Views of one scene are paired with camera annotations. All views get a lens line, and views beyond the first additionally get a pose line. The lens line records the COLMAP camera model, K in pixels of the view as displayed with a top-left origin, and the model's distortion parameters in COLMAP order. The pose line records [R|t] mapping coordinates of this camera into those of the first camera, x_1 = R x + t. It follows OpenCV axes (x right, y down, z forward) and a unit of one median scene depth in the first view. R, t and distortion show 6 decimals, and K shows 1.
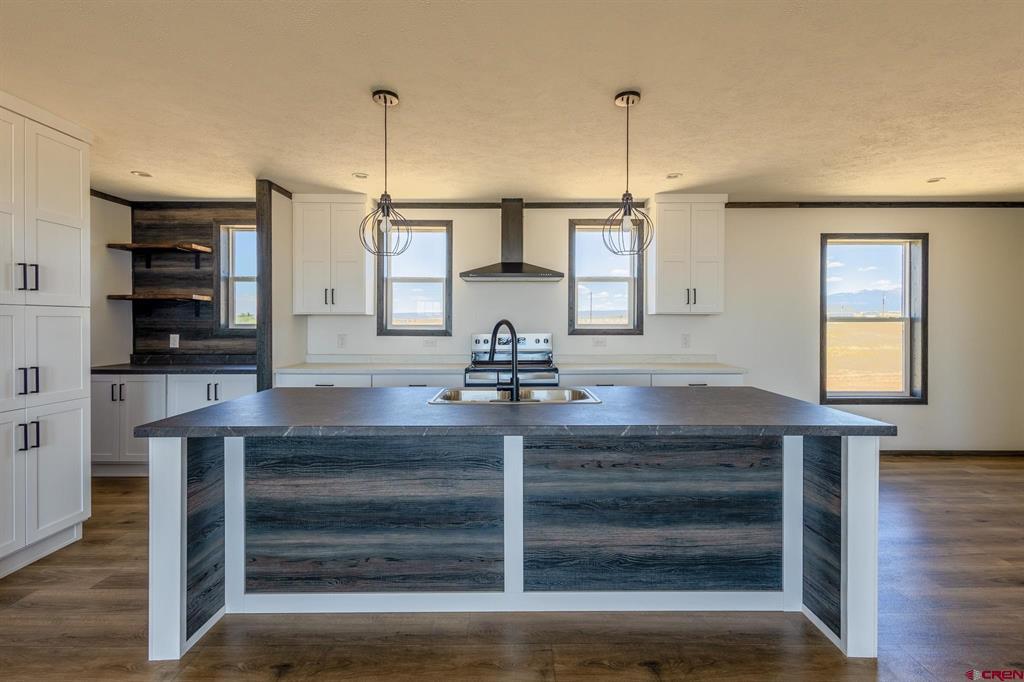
lens RADIAL K [[463.4, 0, 511.0], [0, 463.4, 327.3], [0, 0, 1]] dist [0.008457, -0.000028]
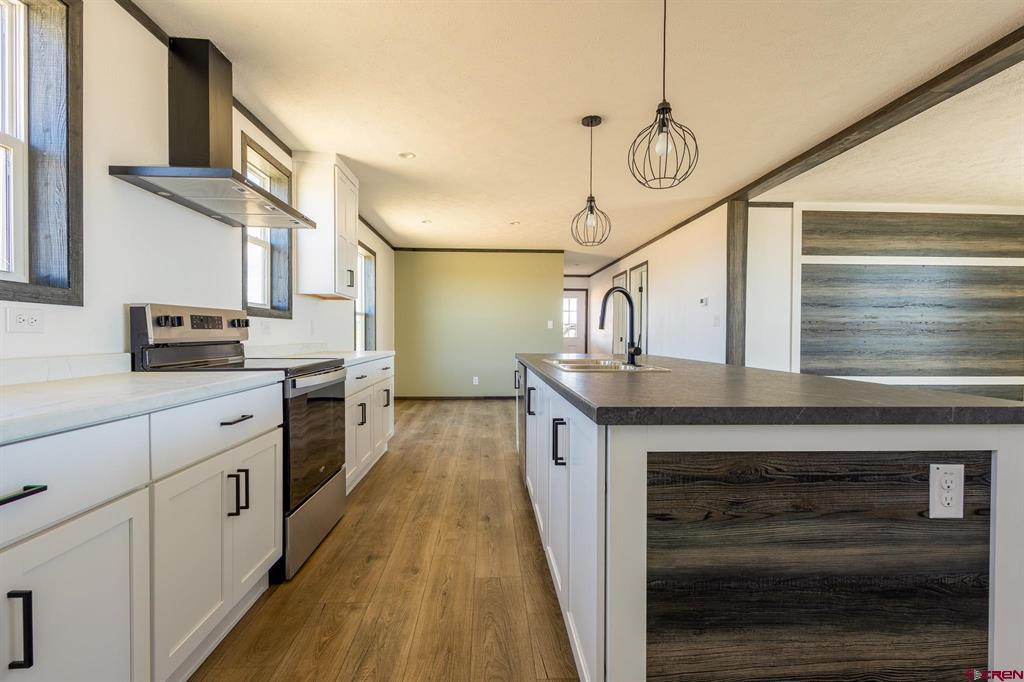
lens RADIAL K [[467.7, 0, 517.8], [0, 467.7, 339.9], [0, 0, 1]] dist [0.003976, -0.000097]
pose [[-0.058024, -0.013415, 0.998225, -0.568266], [0.004475, 0.999896, 0.013698, 0.045588], [-0.998305, 0.005261, -0.057958, 0.711711]]
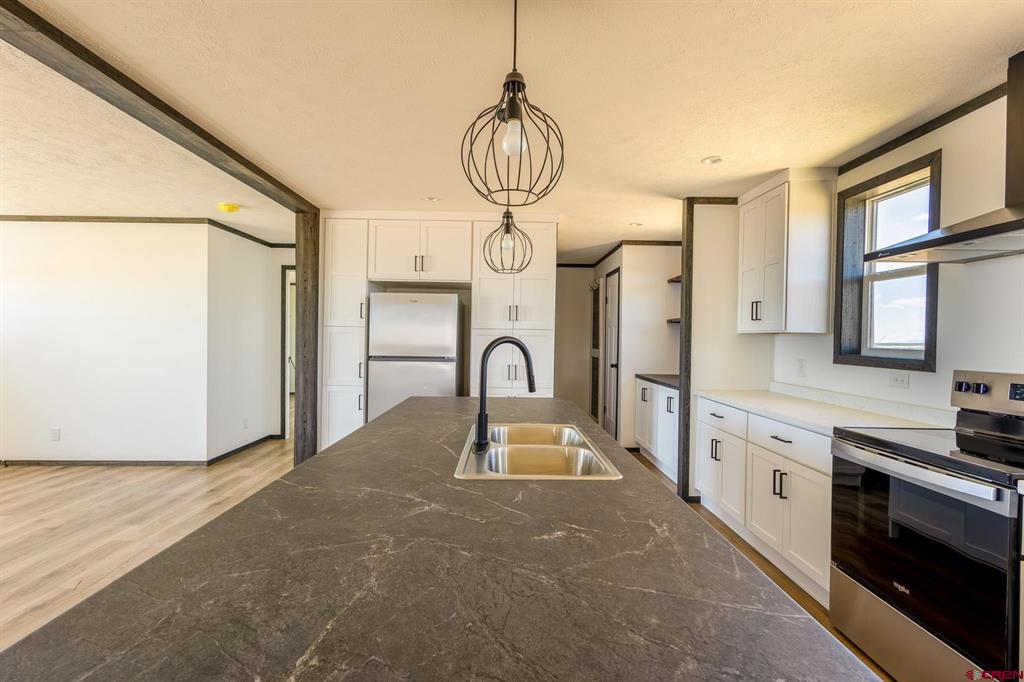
lens RADIAL K [[467.7, 0, 517.8], [0, 467.7, 339.9], [0, 0, 1]] dist [0.003976, -0.000097]
pose [[0.020745, 0.003930, -0.999777, 0.415376], [-0.024900, 0.999684, 0.003413, -0.008223], [0.999475, 0.024823, 0.020836, 0.555912]]
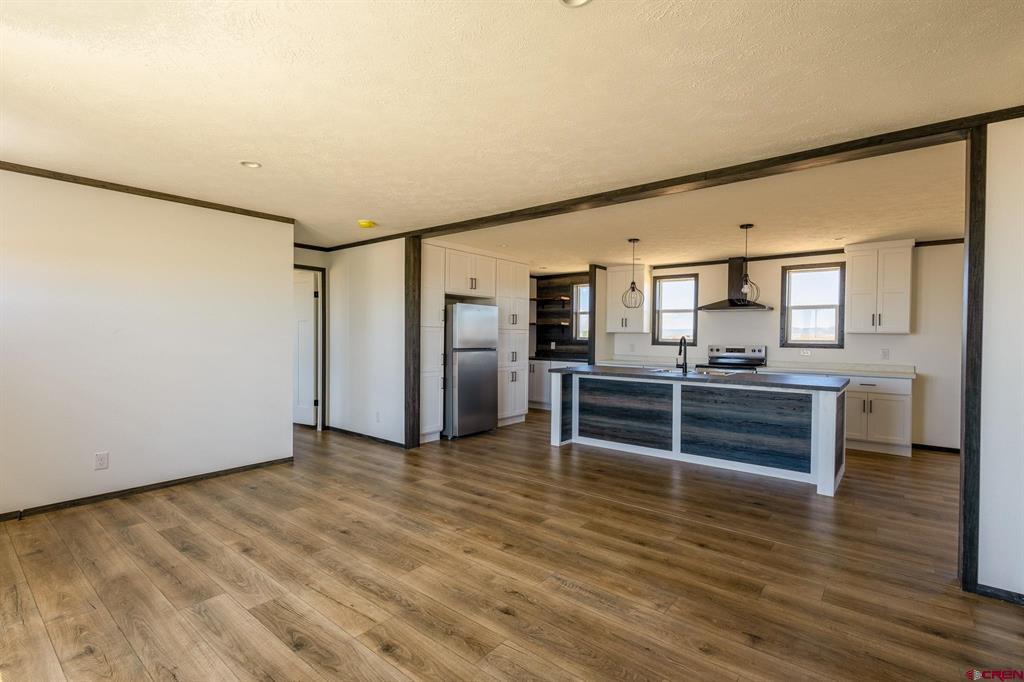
lens RADIAL K [[467.7, 0, 517.8], [0, 467.7, 339.9], [0, 0, 1]] dist [0.003976, -0.000097]
pose [[0.778296, 0.013576, -0.627750, 0.427236], [-0.016981, 0.999856, 0.000570, 0.007028], [0.627667, 0.010217, 0.778415, -0.671874]]
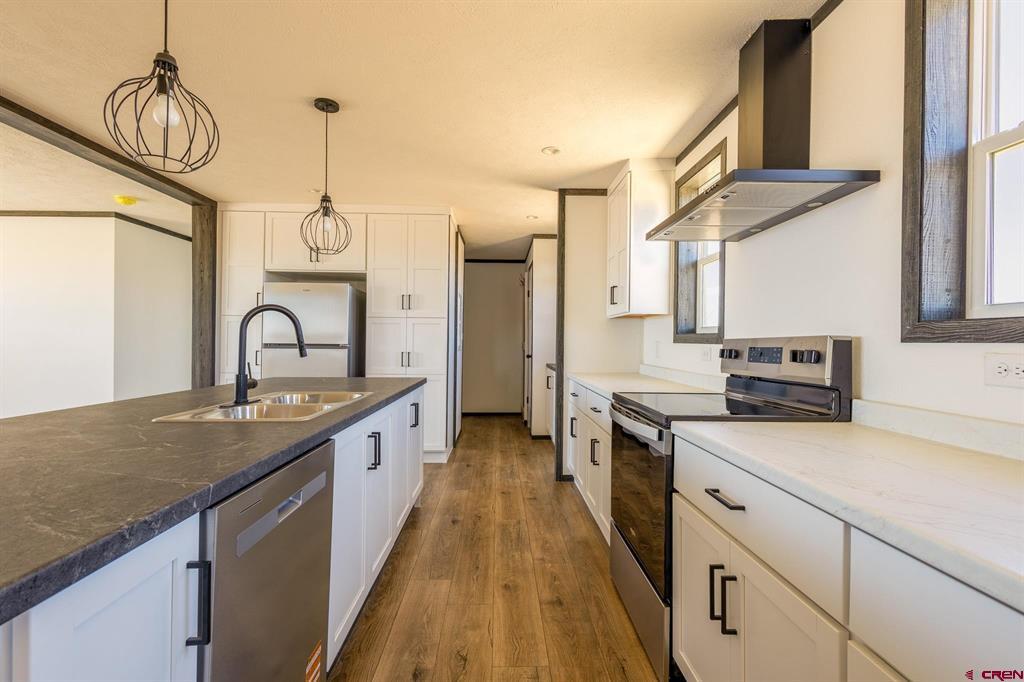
lens RADIAL K [[467.7, 0, 517.8], [0, 467.7, 339.9], [0, 0, 1]] dist [0.003976, -0.000097]
pose [[0.032160, -0.004497, -0.999473, 0.458027], [-0.019459, 0.999798, -0.005125, 0.022968], [0.999293, 0.019614, 0.032066, 0.783210]]
